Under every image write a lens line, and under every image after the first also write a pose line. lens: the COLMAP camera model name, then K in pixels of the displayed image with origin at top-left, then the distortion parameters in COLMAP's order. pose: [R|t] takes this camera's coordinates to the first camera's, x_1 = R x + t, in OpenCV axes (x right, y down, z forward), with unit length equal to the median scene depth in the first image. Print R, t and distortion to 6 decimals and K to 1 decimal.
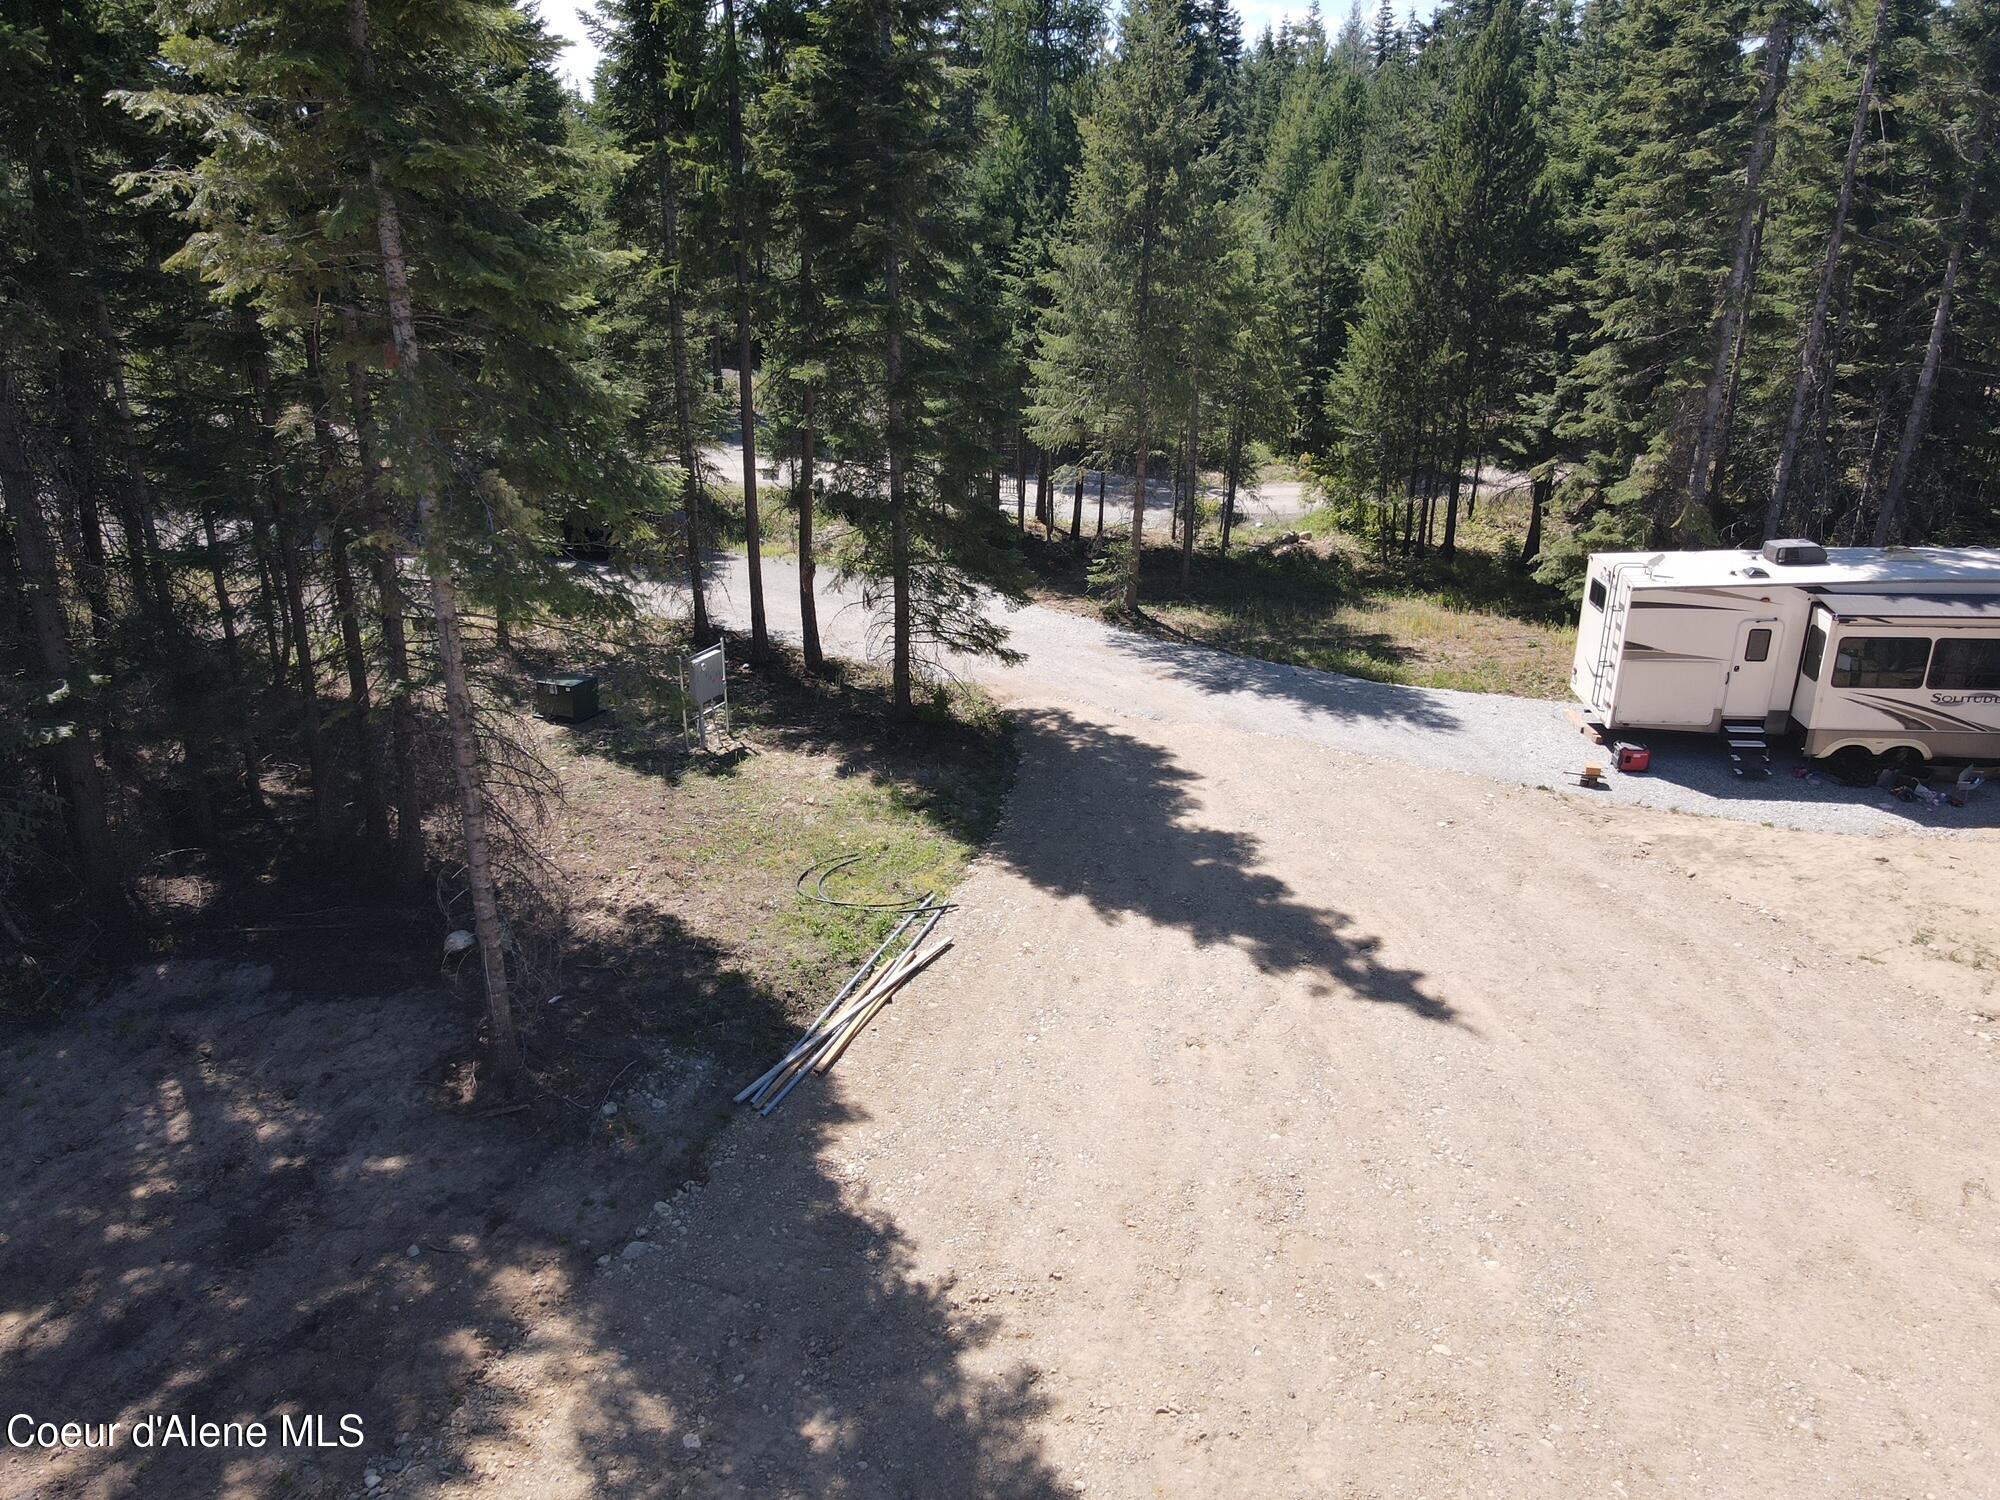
lens RADIAL K [[1463.3, 0, 1001.5], [0, 1463.3, 760.4], [0, 0, 1]] dist [0.014103, -0.000100]
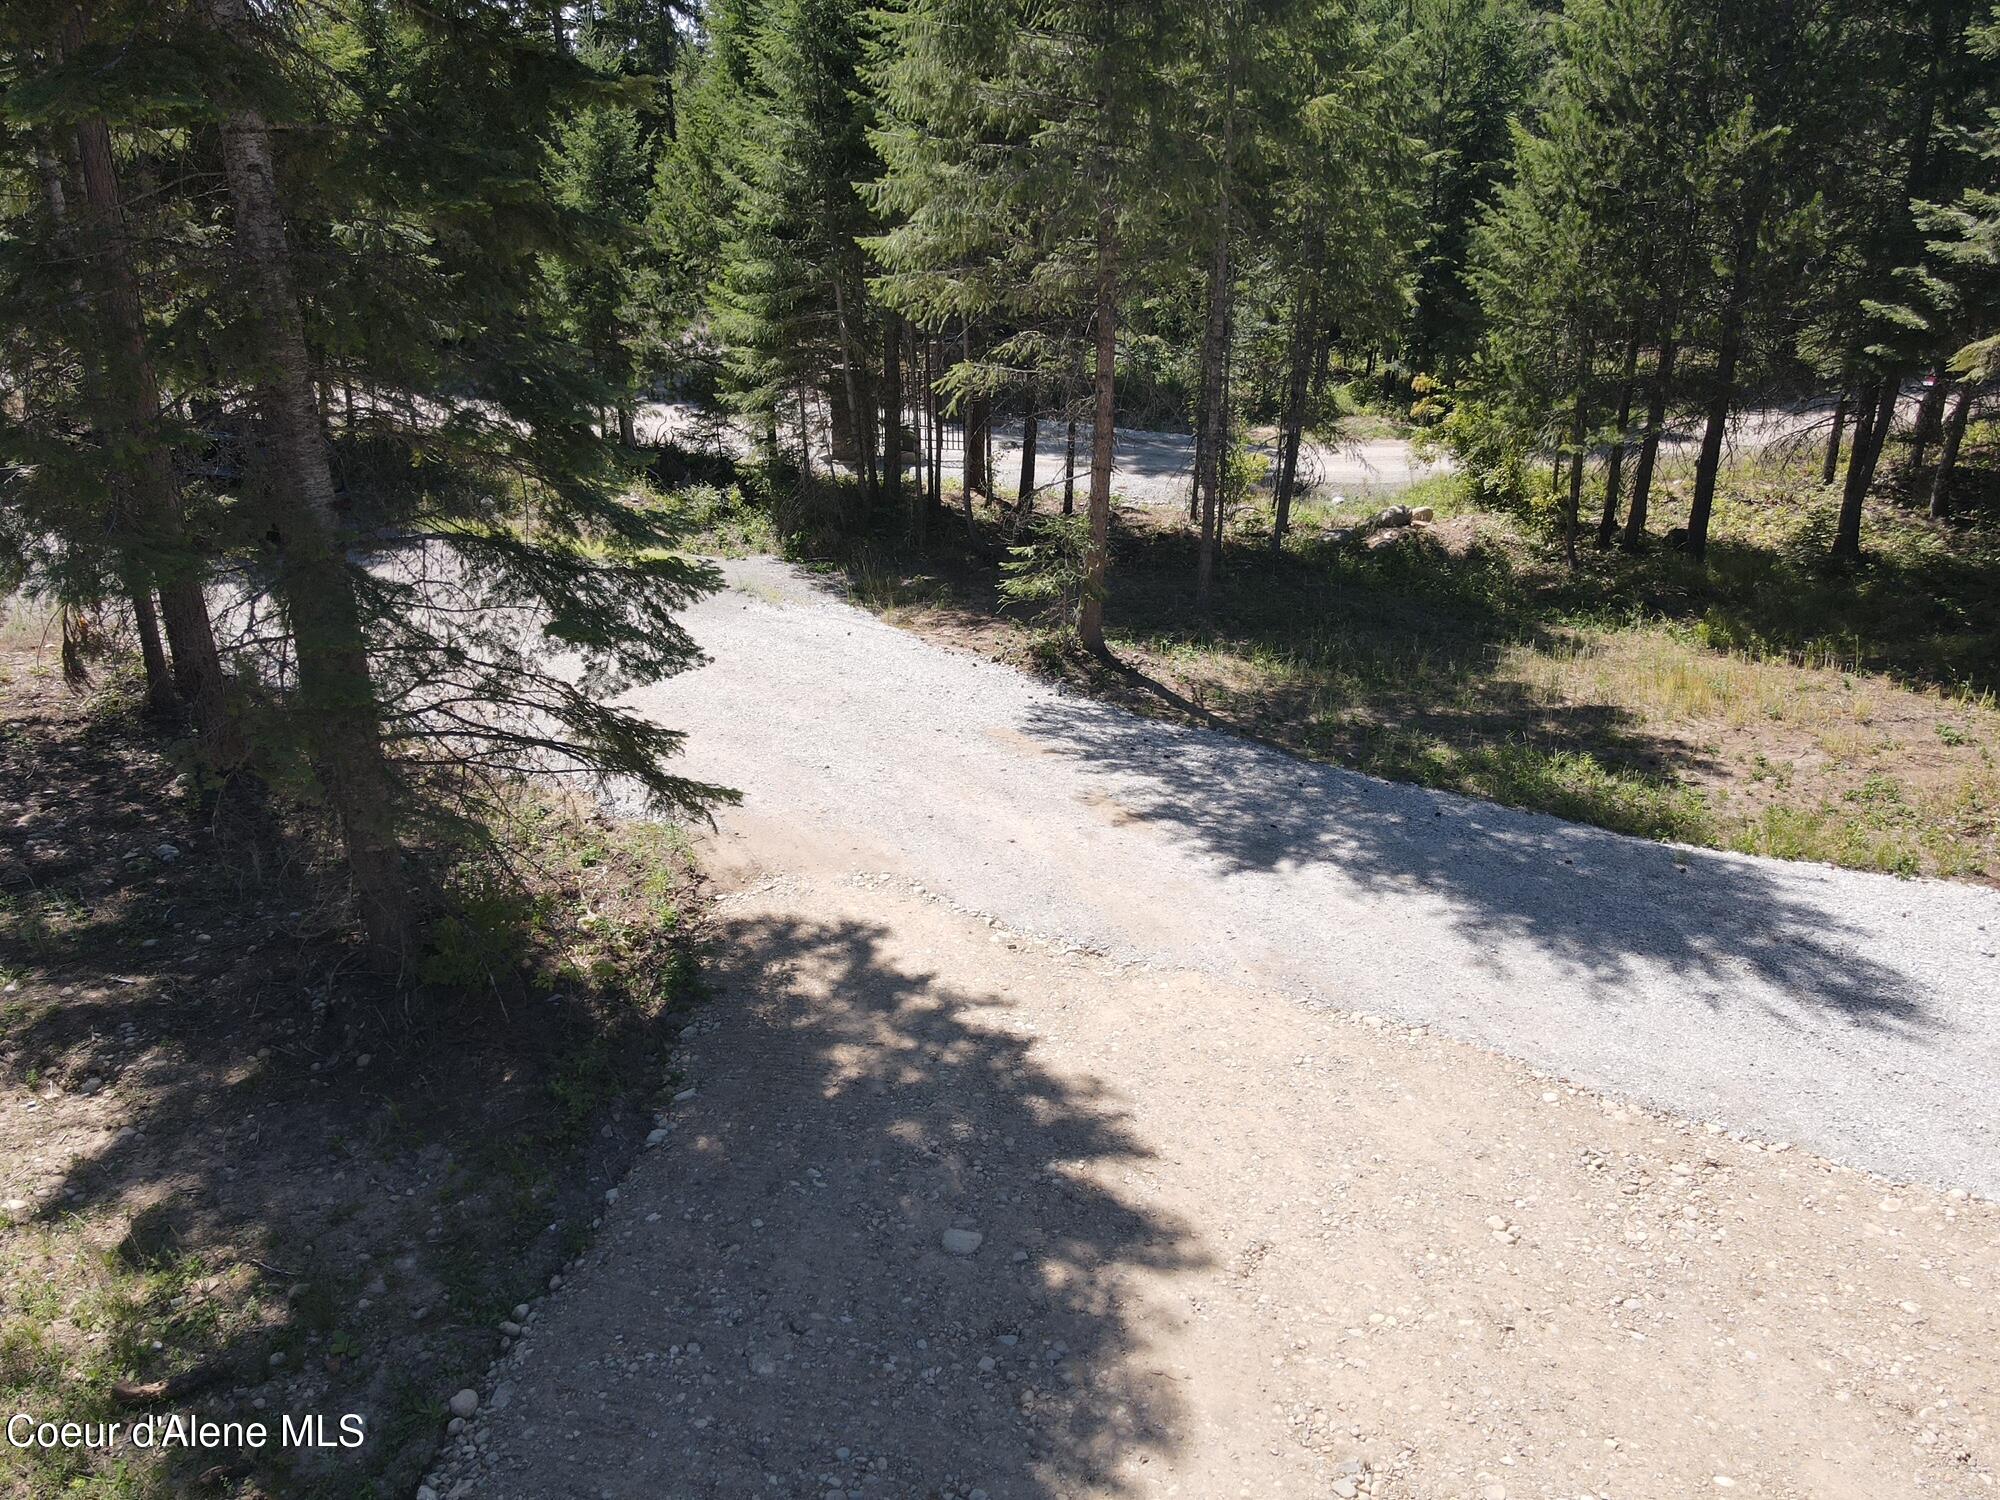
lens RADIAL K [[1536.5, 0, 1000.0], [0, 1536.5, 750.0], [0, 0, 1]] dist [0.043146, 0.003117]
pose [[0.999477, 0.013290, -0.029476, 0.074161], [-0.013680, 0.999821, -0.013066, -0.061408], [0.029297, 0.013463, 0.999480, 0.474258]]
